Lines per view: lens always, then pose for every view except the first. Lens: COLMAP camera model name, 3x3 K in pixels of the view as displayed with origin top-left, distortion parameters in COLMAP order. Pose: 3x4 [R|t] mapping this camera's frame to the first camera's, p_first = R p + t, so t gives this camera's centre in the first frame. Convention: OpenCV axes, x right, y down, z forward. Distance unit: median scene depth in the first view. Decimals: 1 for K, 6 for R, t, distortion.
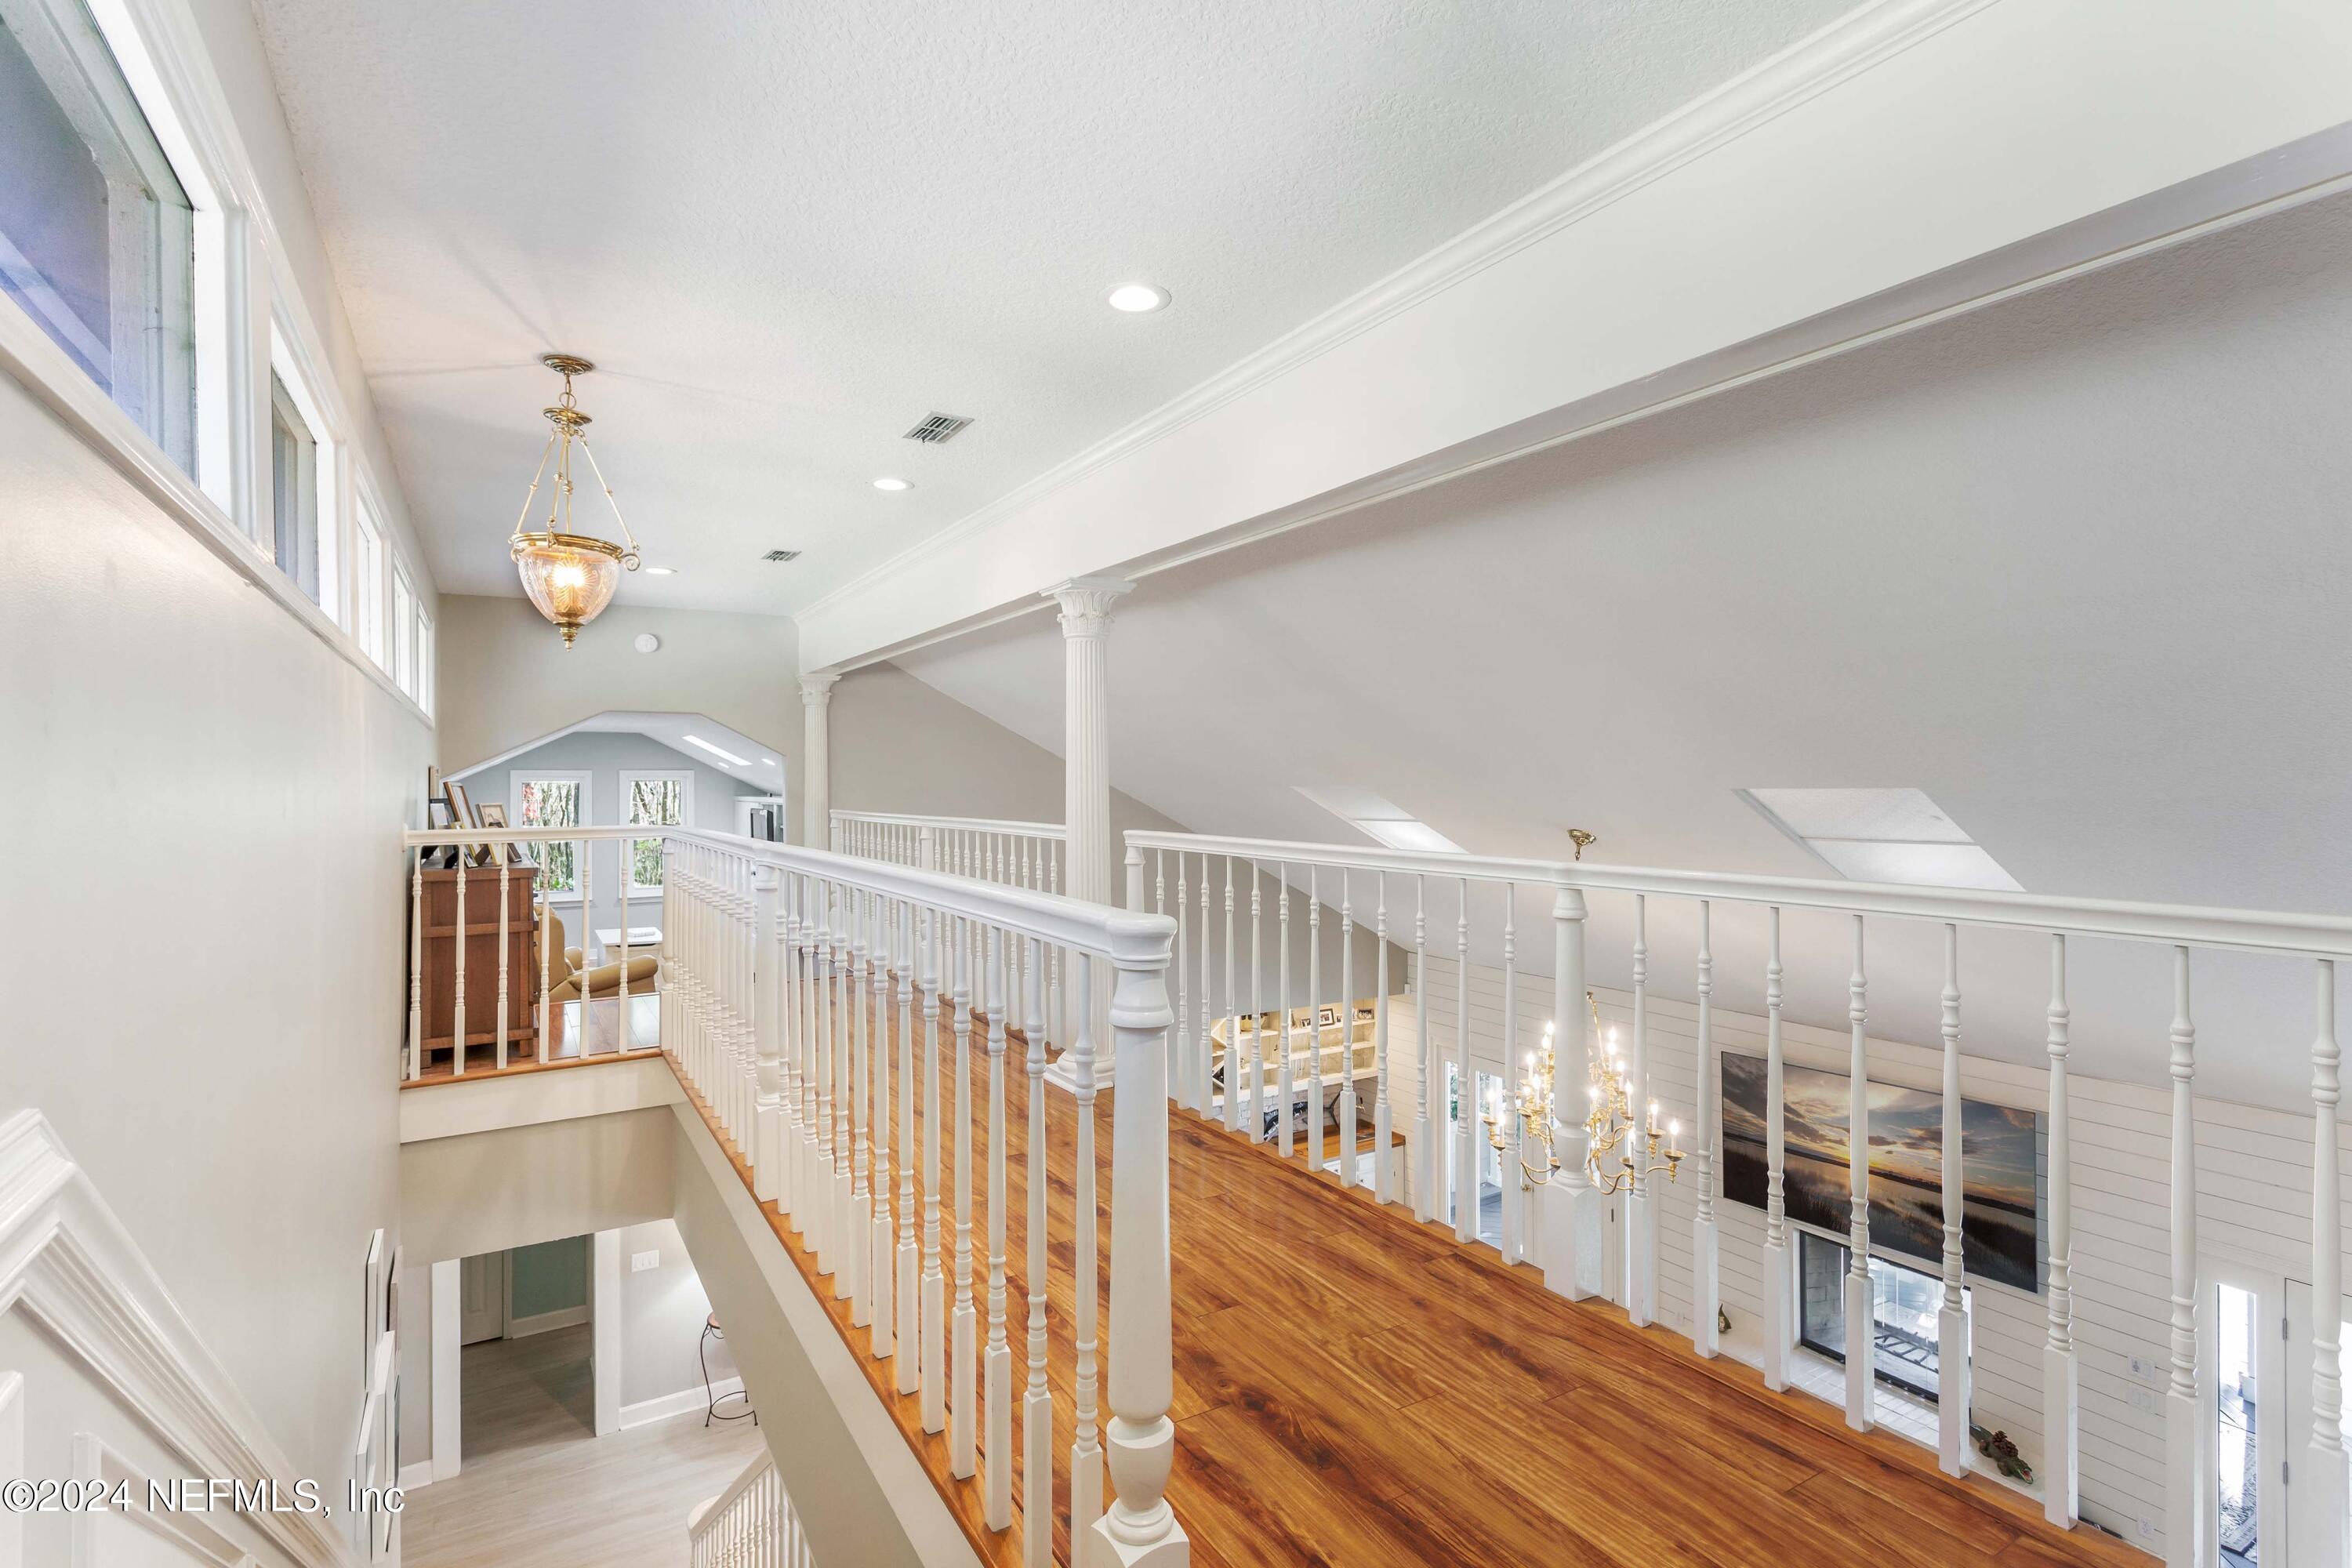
lens RADIAL K [[1118.2, 0, 1165.9], [0, 1118.2, 786.9], [0, 0, 1]] dist [0.002623, -0.000360]
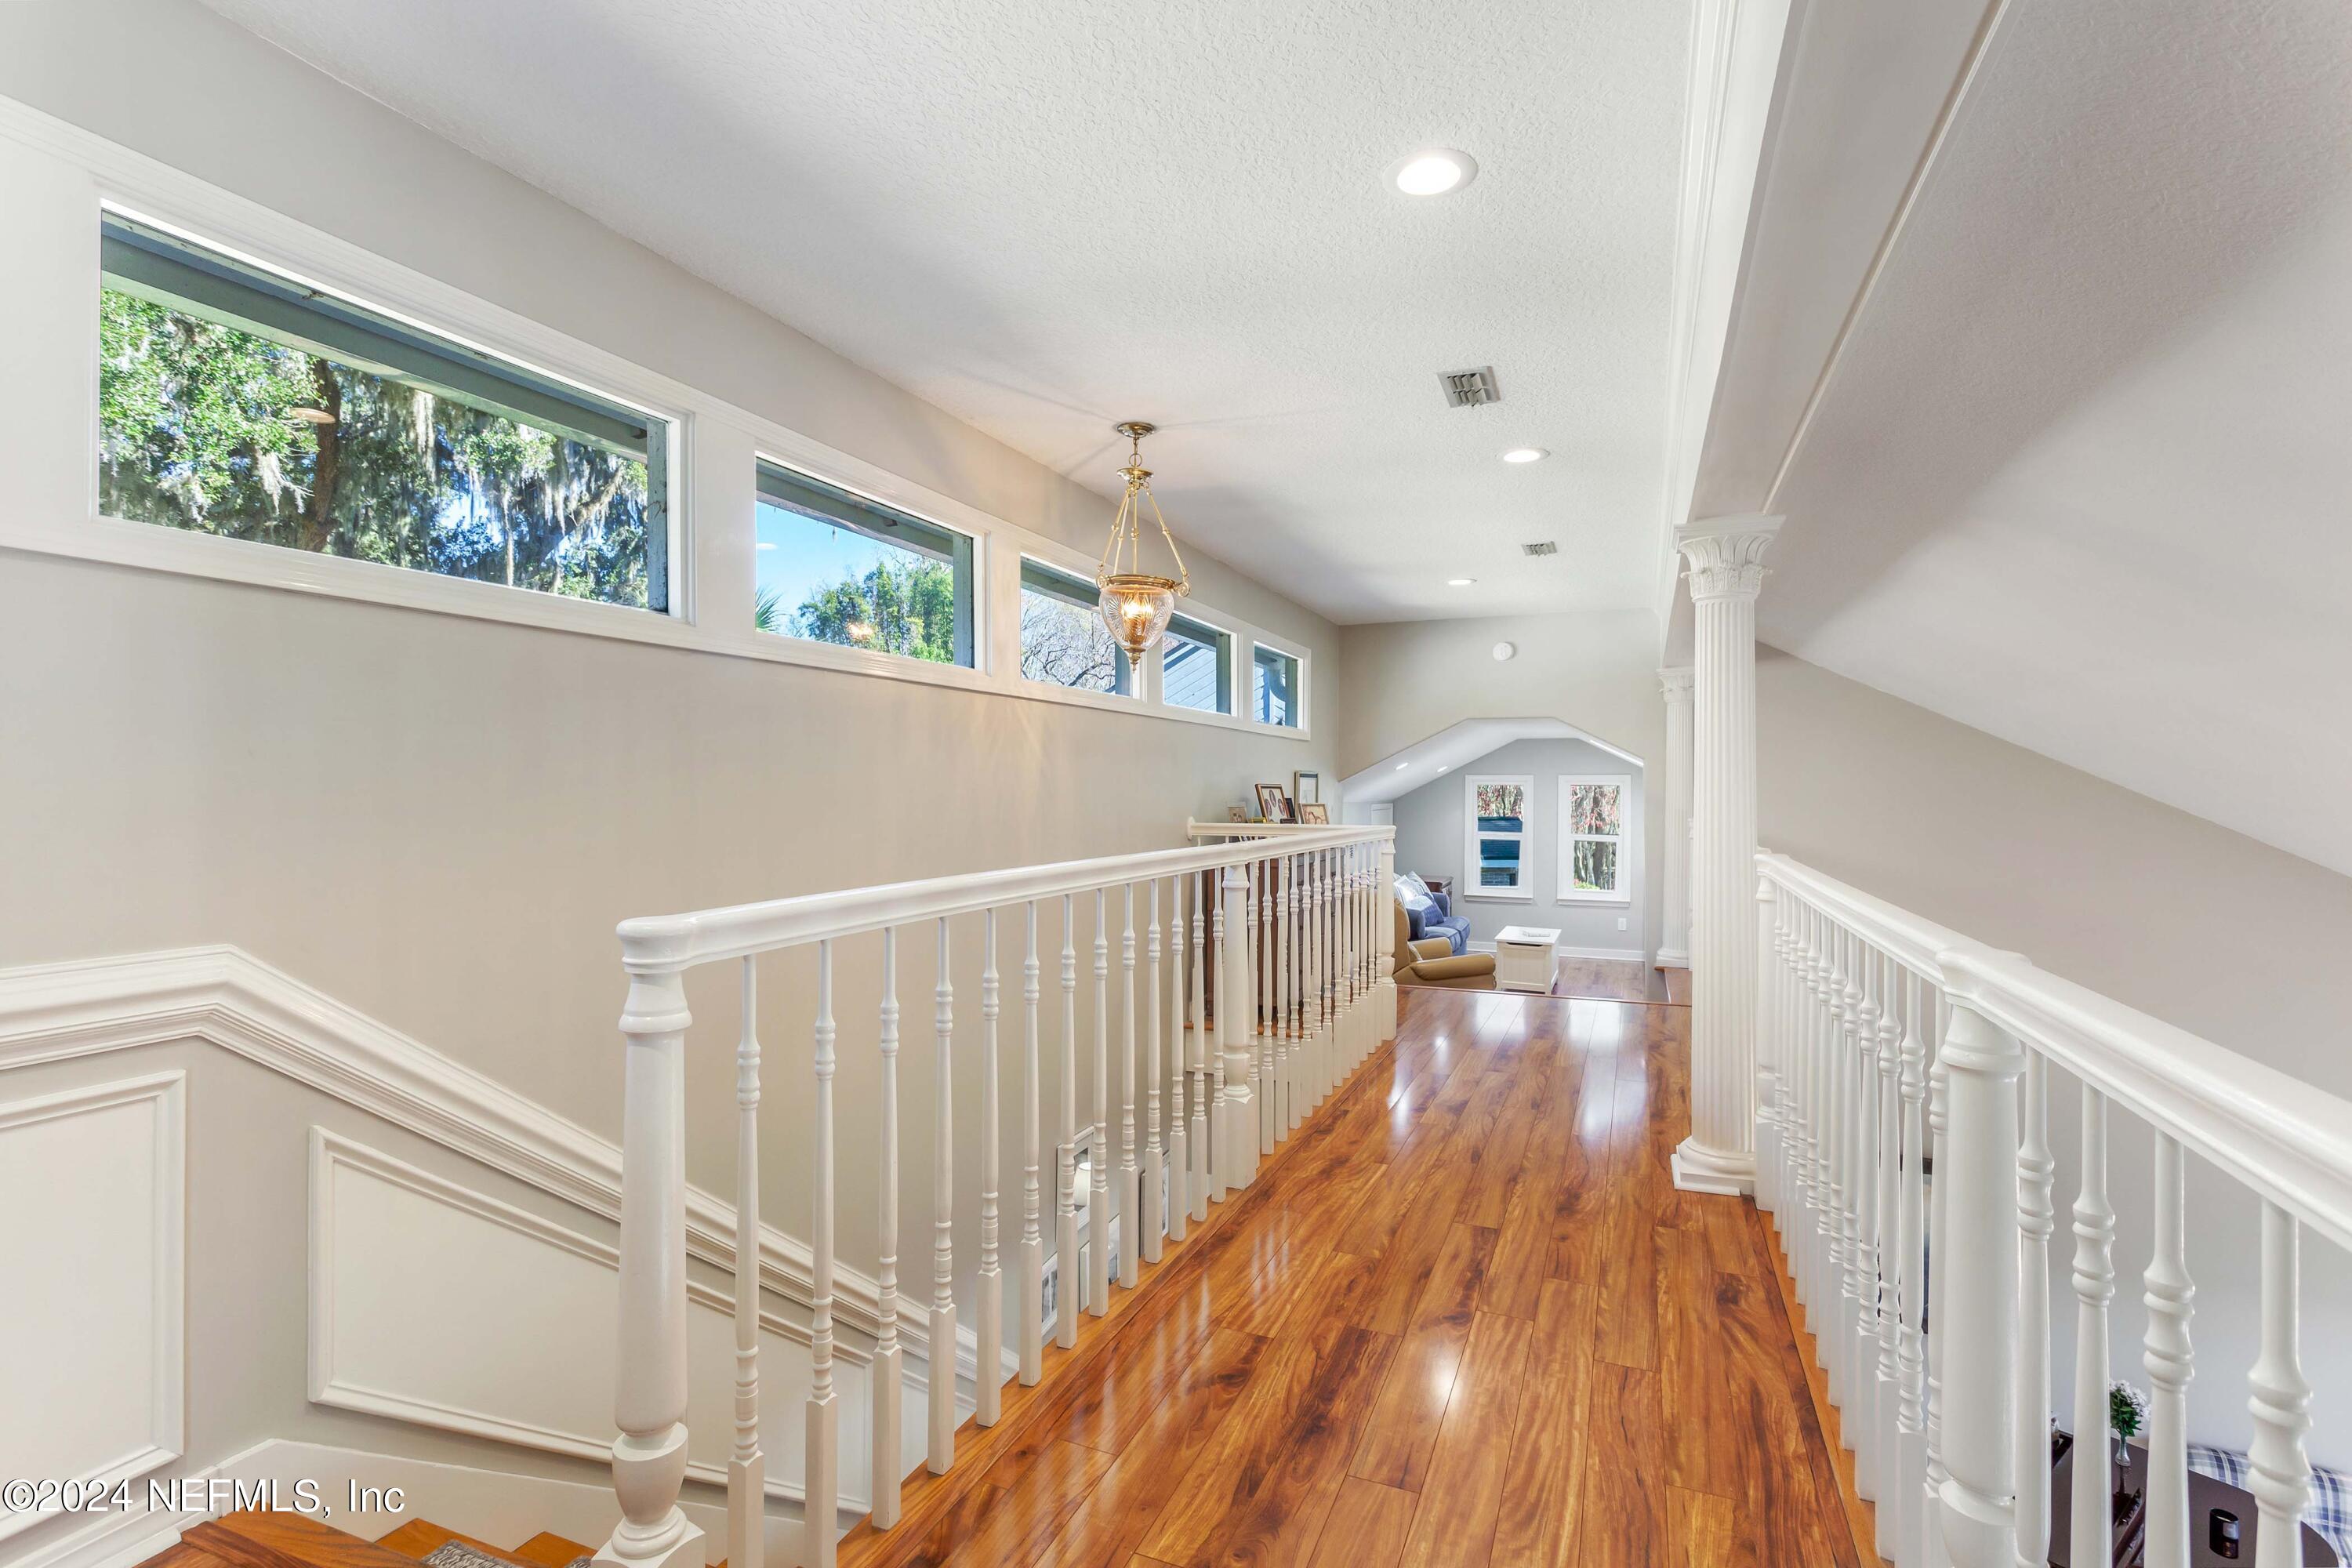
lens RADIAL K [[1121.2, 0, 1210.8], [0, 1121.2, 787.3], [0, 0, 1]] dist [-0.024080, 0.000082]
pose [[0.575546, 0.006554, -0.817743, 0.474137], [-0.009984, 0.999950, 0.000987, -0.002006], [0.817708, 0.007596, 0.575583, 0.378452]]
